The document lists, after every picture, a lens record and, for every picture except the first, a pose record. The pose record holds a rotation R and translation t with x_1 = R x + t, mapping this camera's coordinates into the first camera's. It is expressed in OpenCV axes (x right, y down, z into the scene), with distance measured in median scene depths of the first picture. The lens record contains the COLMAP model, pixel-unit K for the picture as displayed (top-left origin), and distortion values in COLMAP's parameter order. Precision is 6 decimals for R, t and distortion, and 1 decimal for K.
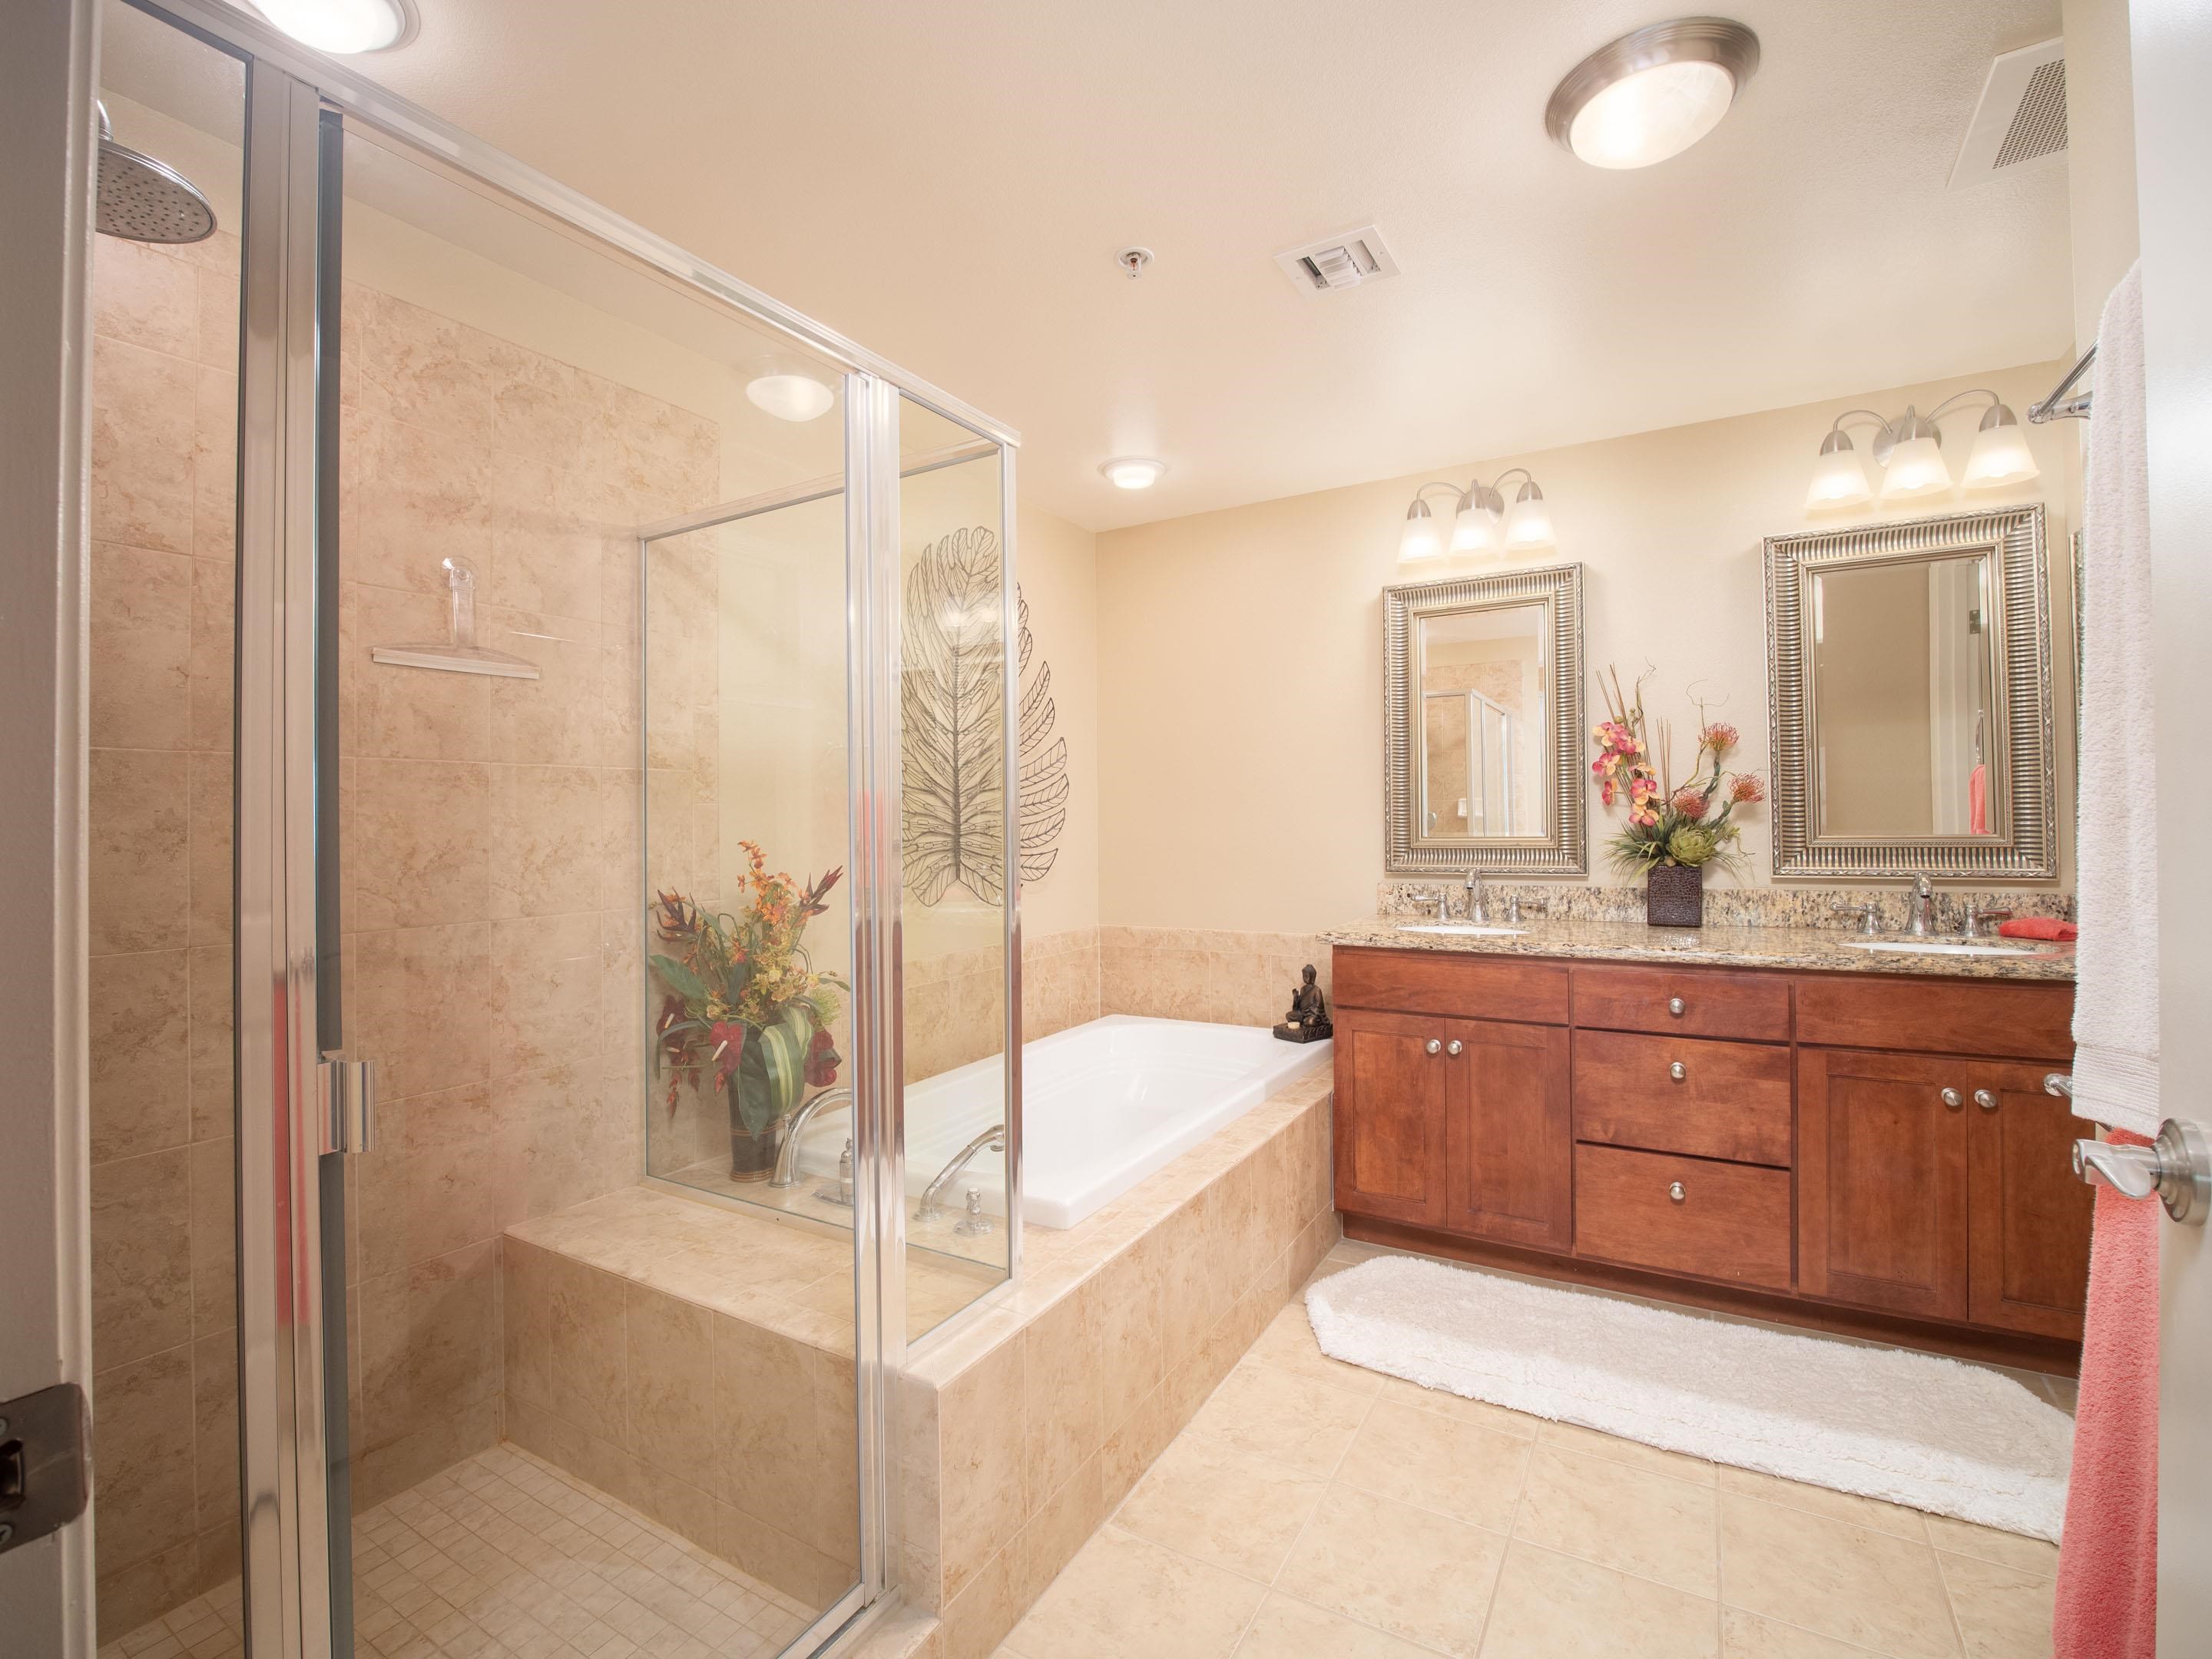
lens RADIAL K [[1008.8, 0, 1096.6], [0, 1008.8, 804.9], [0, 0, 1]] dist [-0.008945, -0.010403]
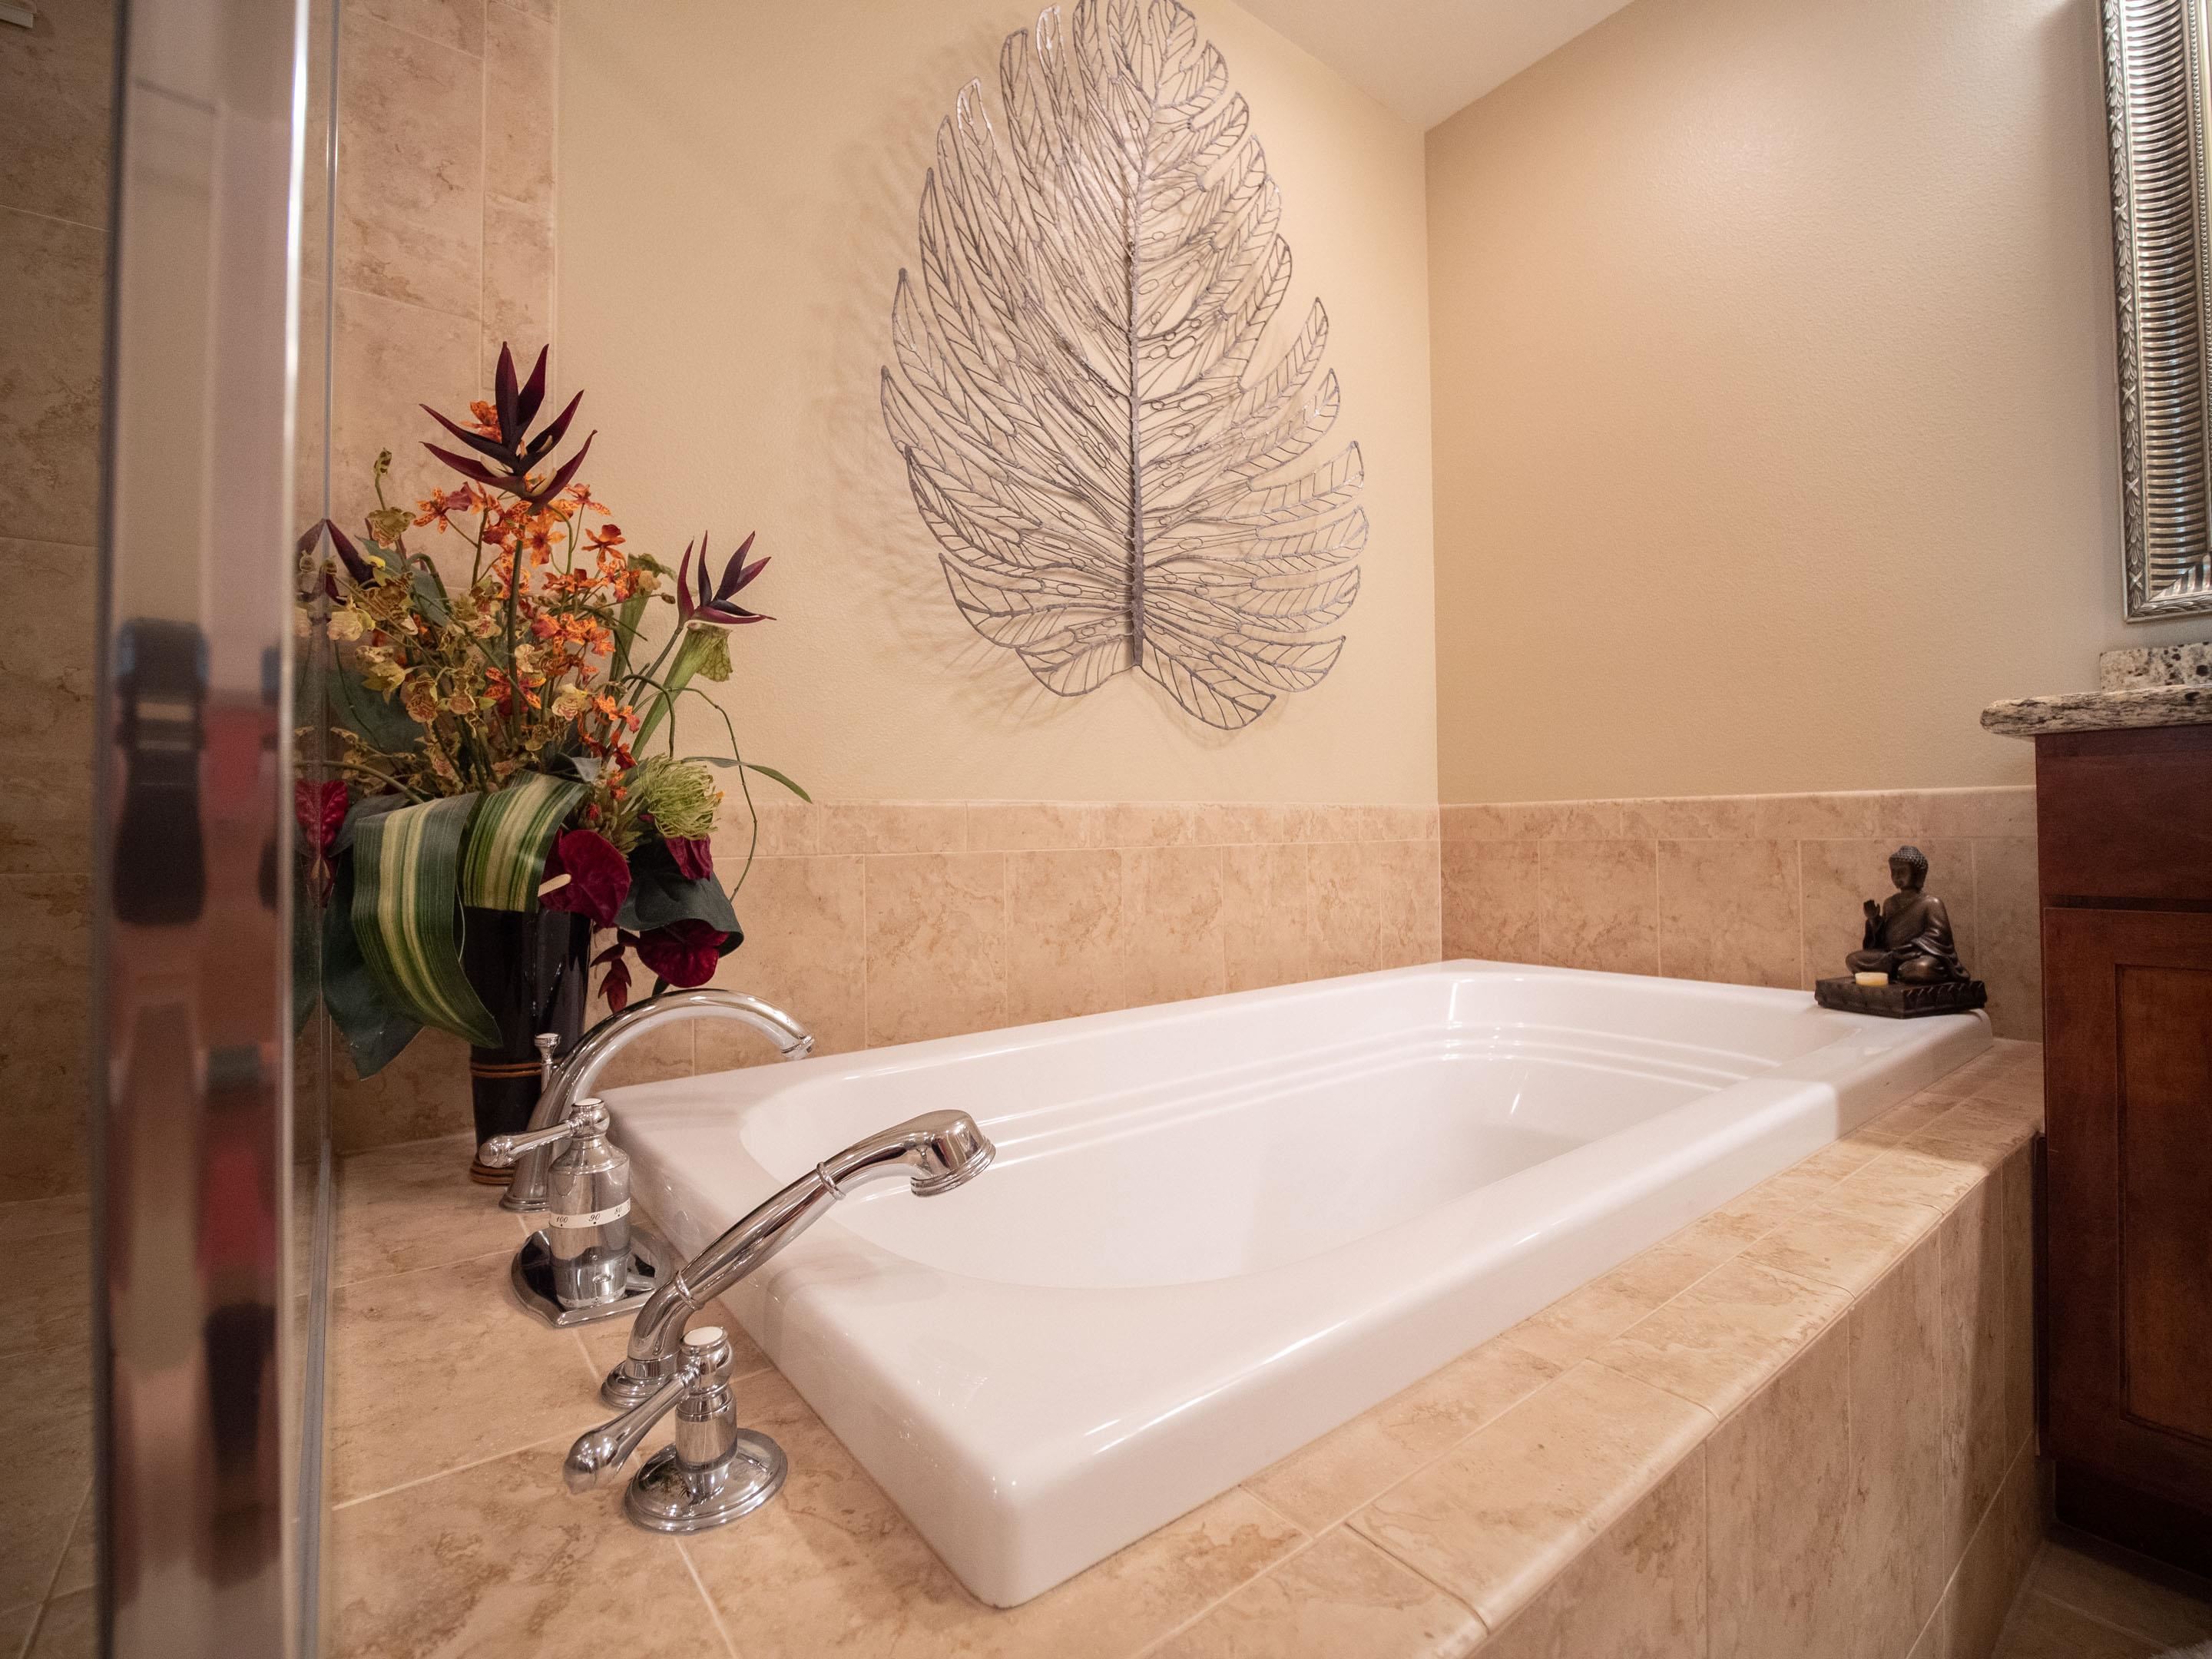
lens RADIAL K [[1008.8, 0, 1096.6], [0, 1008.8, 804.9], [0, 0, 1]] dist [-0.008945, -0.010403]
pose [[0.928800, -0.005565, -0.370540, 0.010126], [0.005962, 0.999982, -0.000074, 0.034905], [0.370534, -0.002140, 0.928817, 0.115076]]
